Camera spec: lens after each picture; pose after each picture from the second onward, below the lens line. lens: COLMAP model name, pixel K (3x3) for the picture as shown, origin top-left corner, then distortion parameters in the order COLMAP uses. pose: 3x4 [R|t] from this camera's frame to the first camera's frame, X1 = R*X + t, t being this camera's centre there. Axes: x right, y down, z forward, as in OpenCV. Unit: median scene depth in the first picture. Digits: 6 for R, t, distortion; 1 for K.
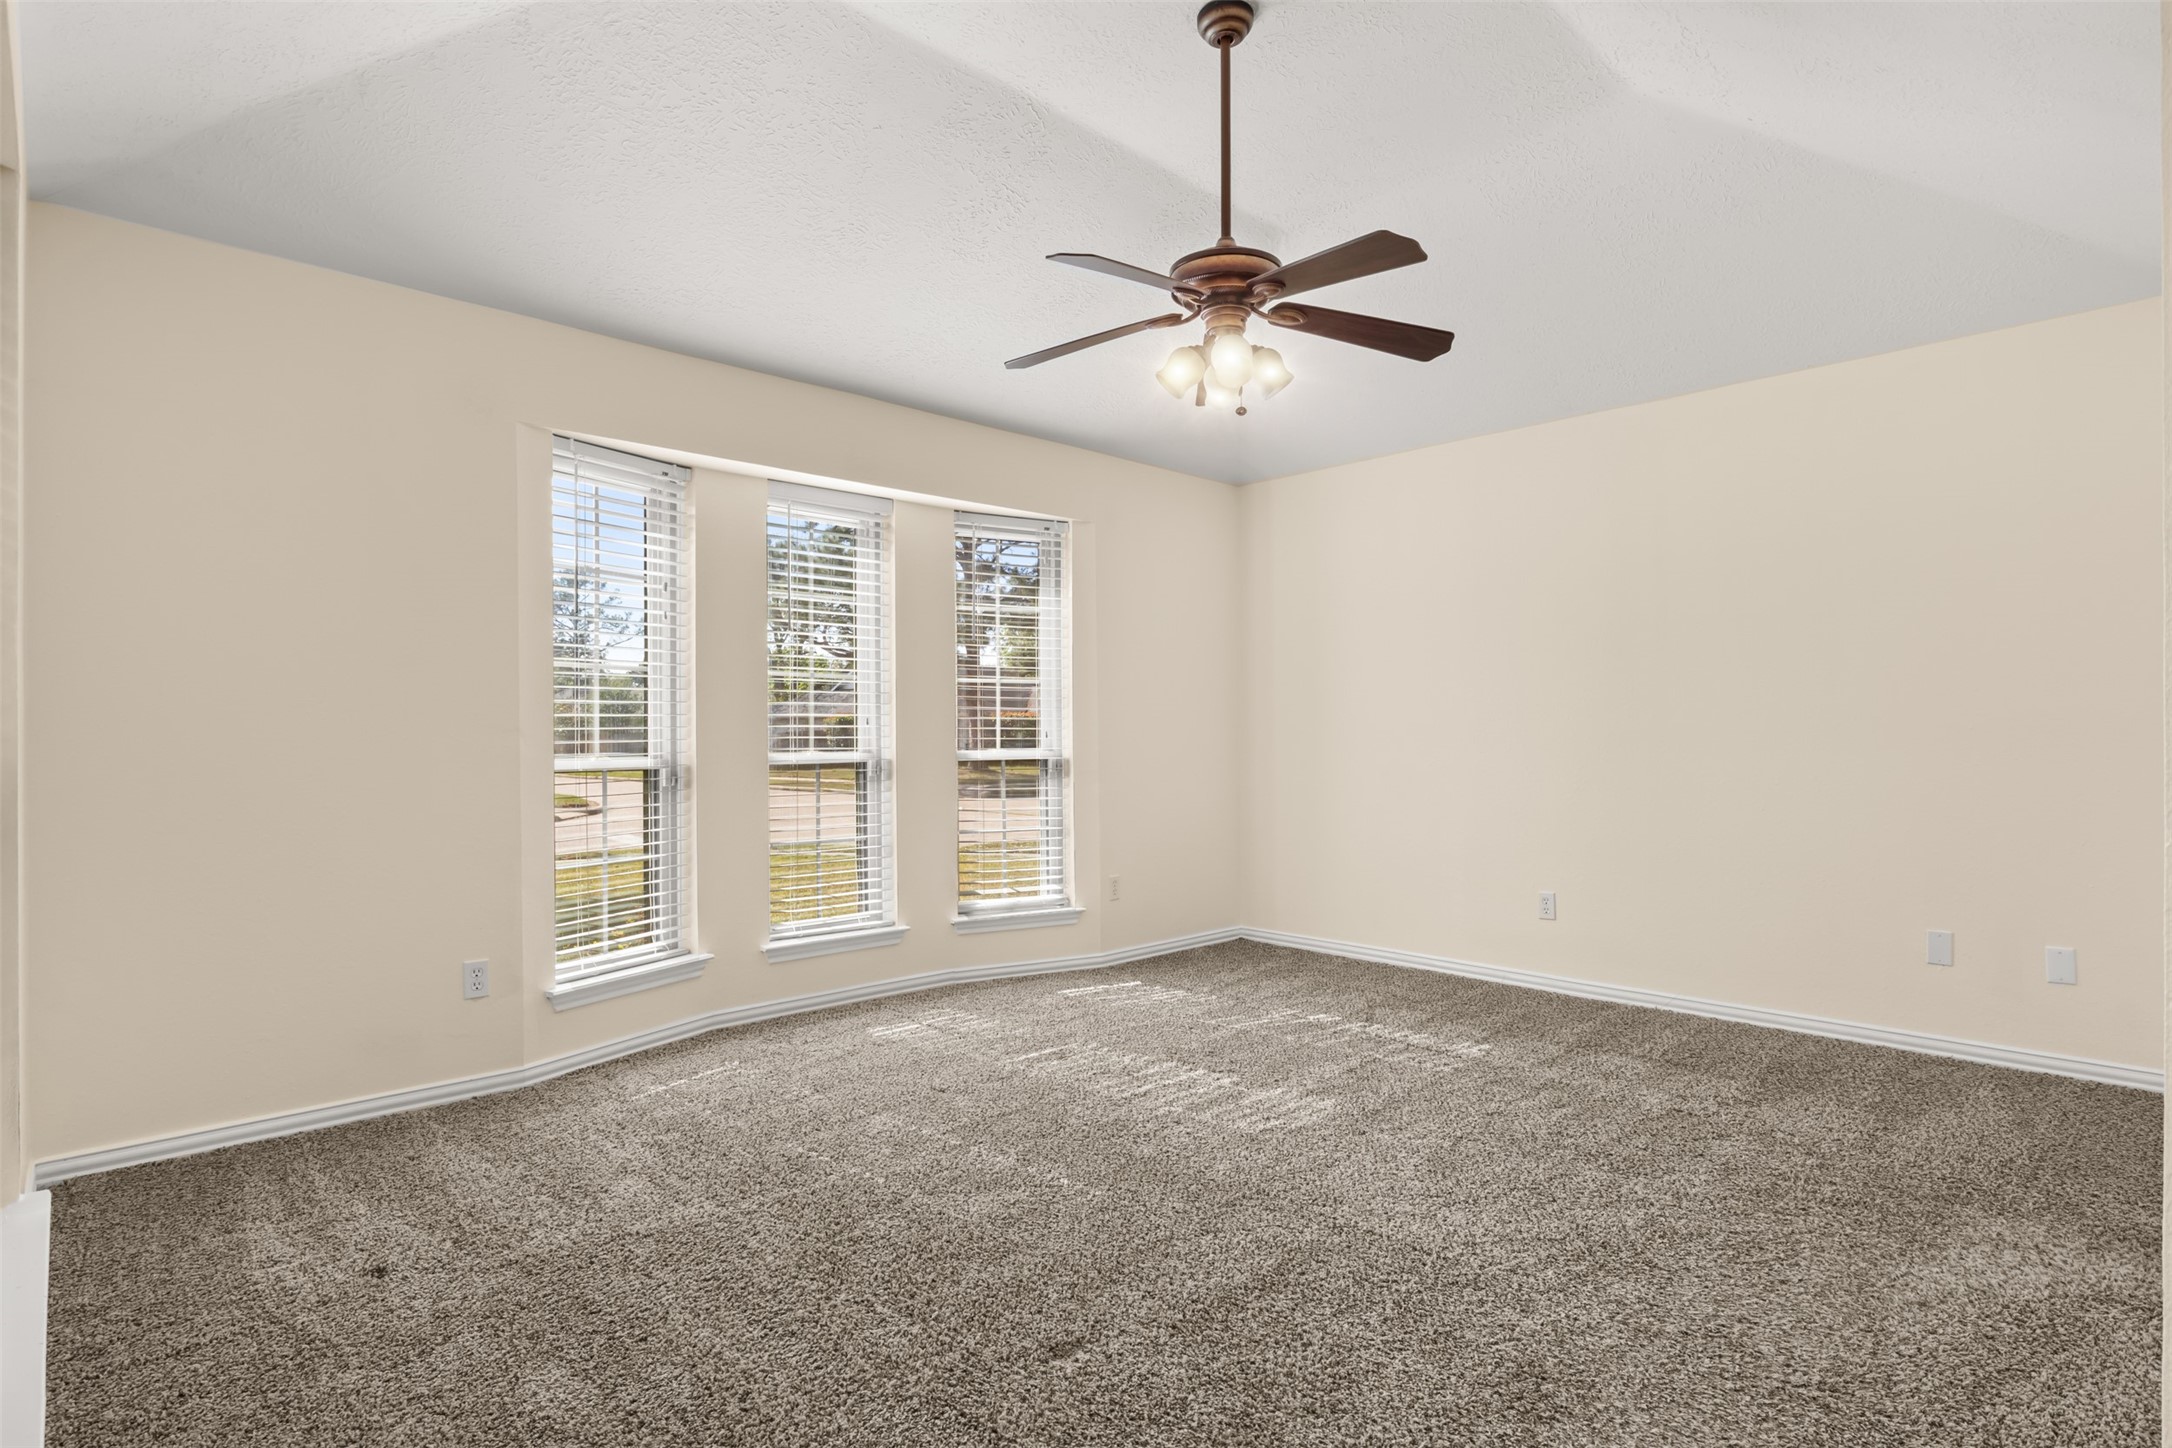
lens RADIAL K [[1108.4, 0, 1088.1], [0, 1108.4, 731.3], [0, 0, 1]] dist [-0.009245, 0.000614]
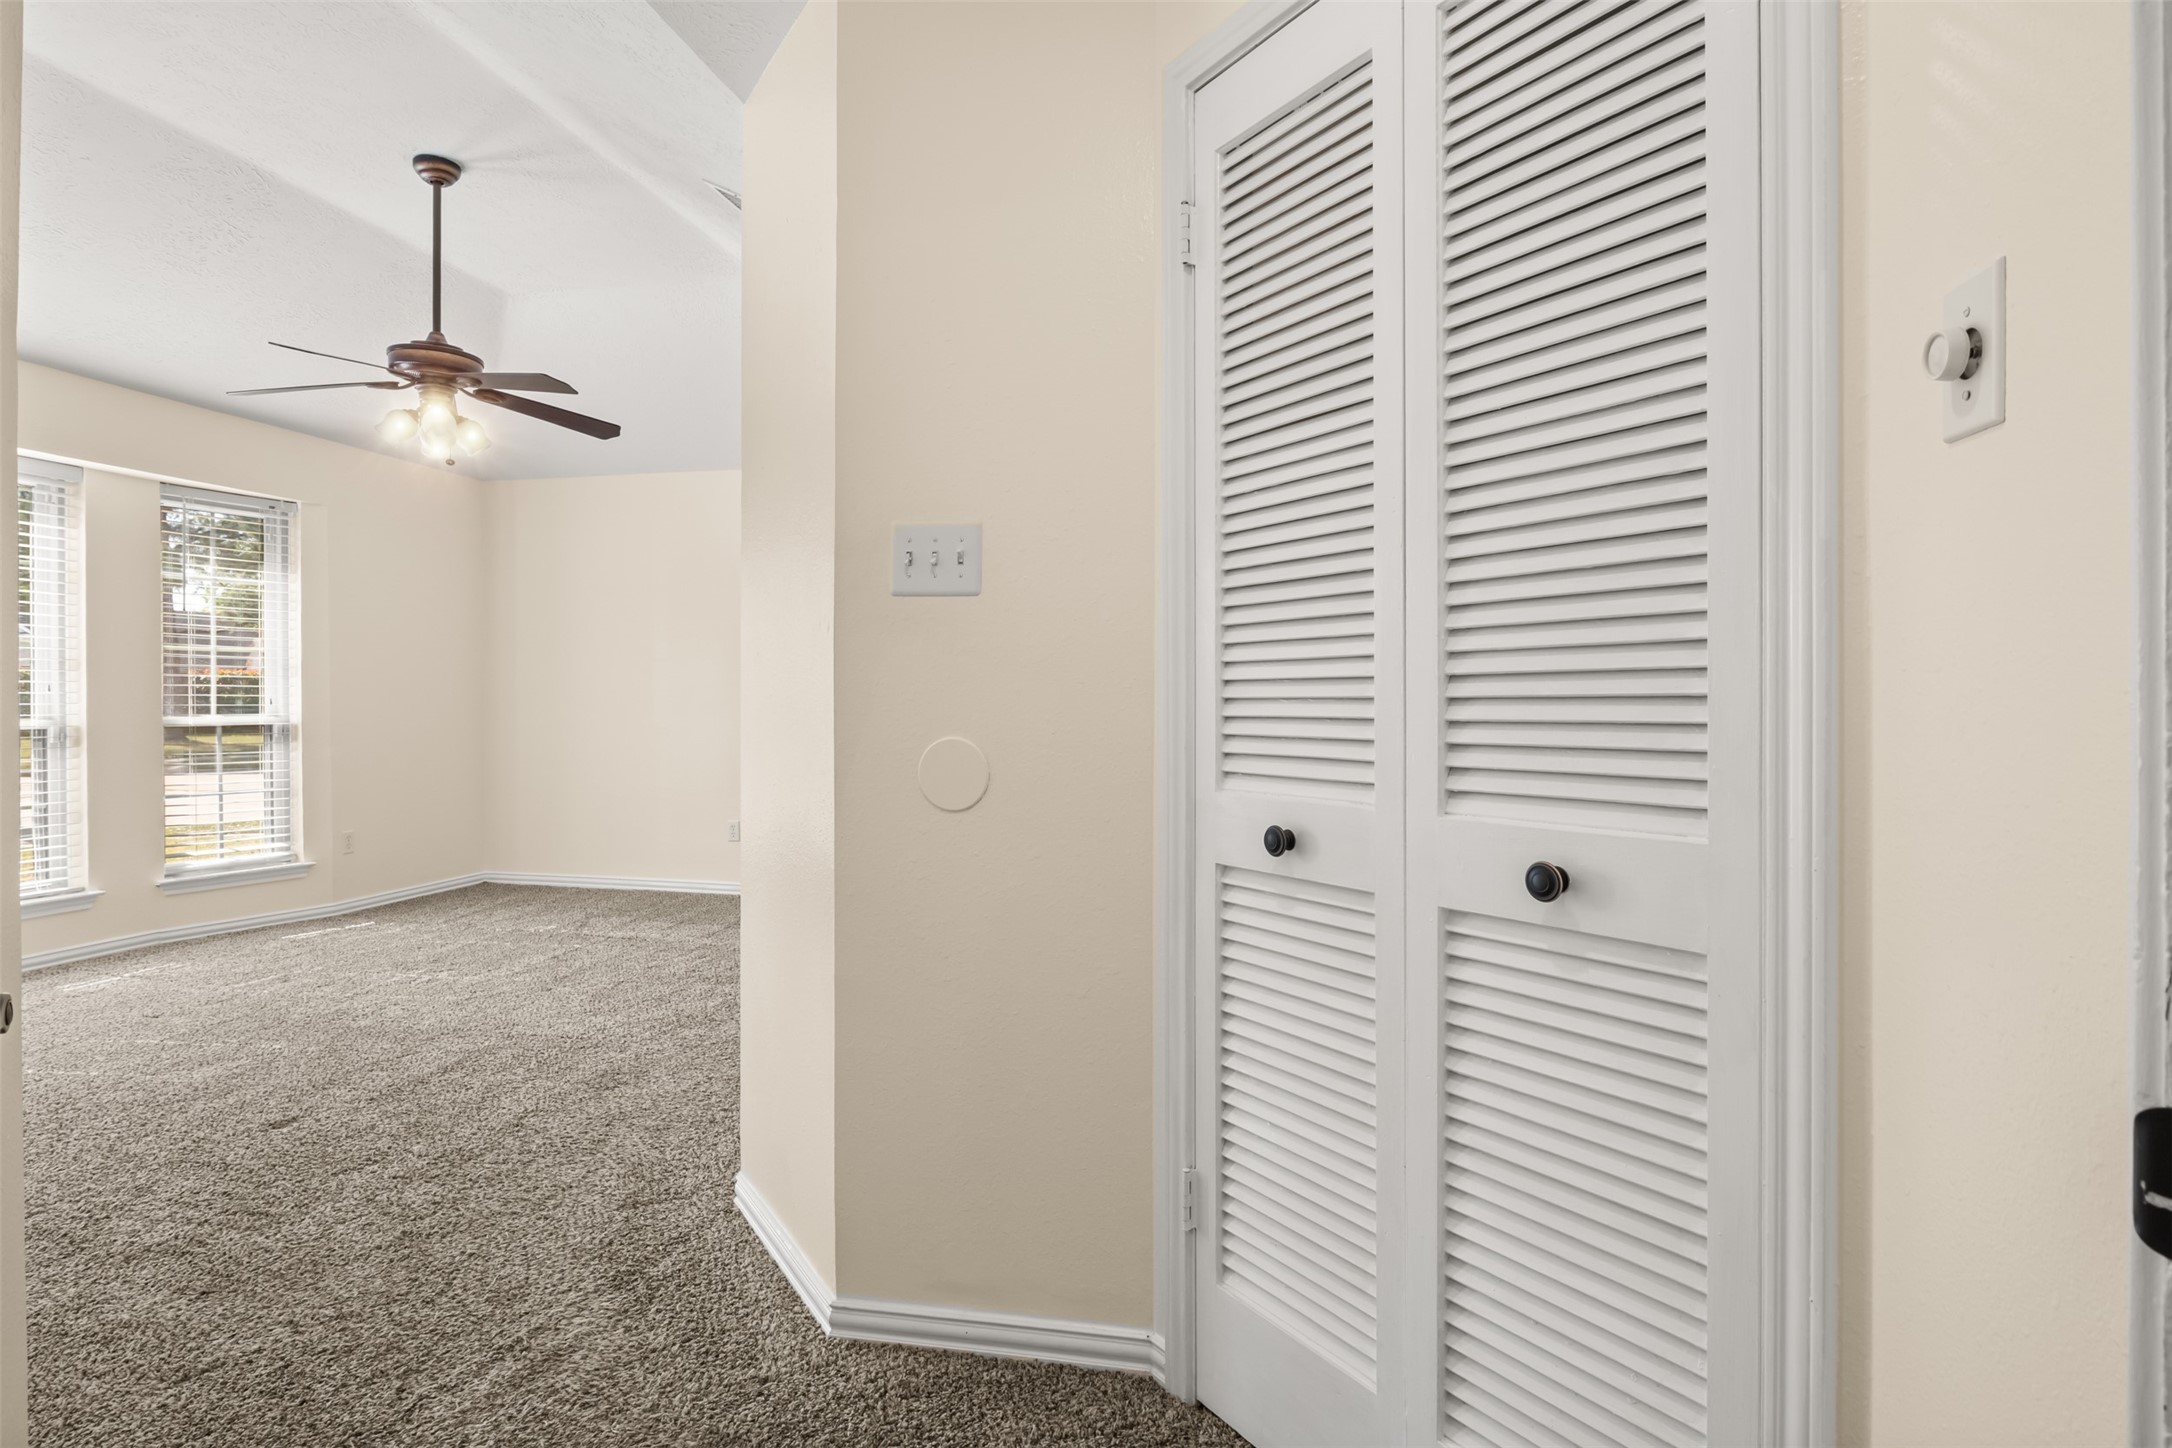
lens RADIAL K [[1108.4, 0, 1097.3], [0, 1108.4, 704.2], [0, 0, 1]] dist [-0.009245, 0.000614]
pose [[0.823720, 0.001759, 0.566994, 0.016864], [-0.006654, 0.999956, 0.006565, -0.007079], [-0.566958, -0.009180, 0.823696, -0.344202]]
